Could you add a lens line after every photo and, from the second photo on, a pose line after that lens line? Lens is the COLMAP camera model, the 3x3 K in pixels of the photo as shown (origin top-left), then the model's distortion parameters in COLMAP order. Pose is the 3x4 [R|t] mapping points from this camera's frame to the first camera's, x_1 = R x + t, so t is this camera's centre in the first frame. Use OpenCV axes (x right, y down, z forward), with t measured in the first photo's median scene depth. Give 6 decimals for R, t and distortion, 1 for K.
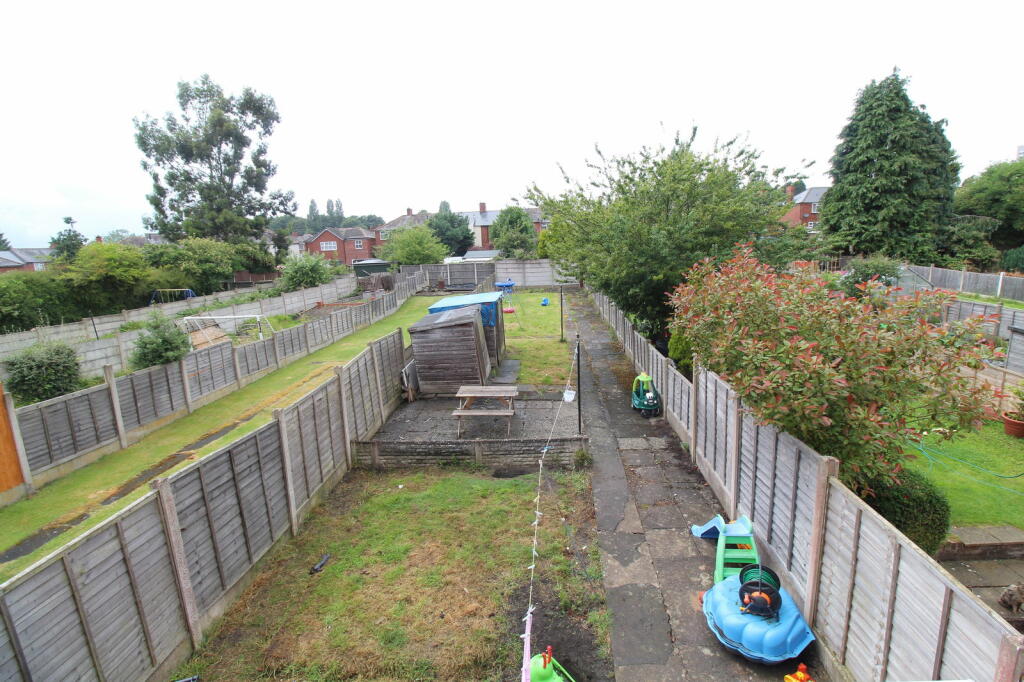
lens RADIAL K [[474.5, 0, 523.7], [0, 474.5, 335.4], [0, 0, 1]] dist [-0.002485, -0.000581]
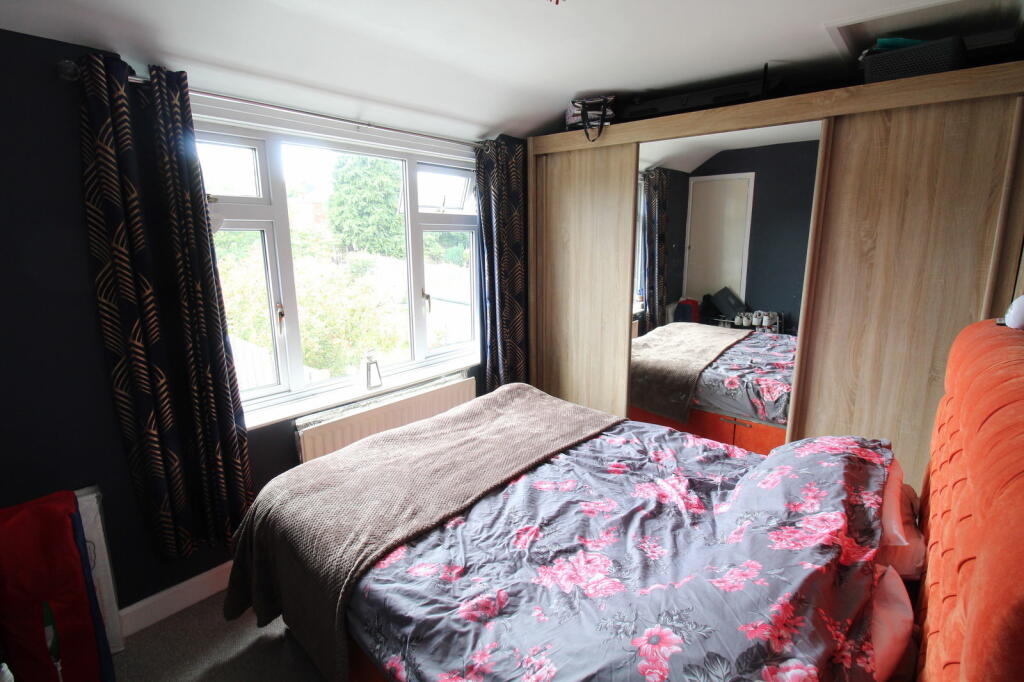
lens RADIAL K [[474.5, 0, 523.7], [0, 474.5, 335.4], [0, 0, 1]] dist [-0.002485, -0.000581]
pose [[0.609351, -0.126229, 0.782789, -0.043456], [0.115602, 0.990841, 0.069790, 0.015700], [-0.784428, 0.047965, 0.618362, -0.111877]]
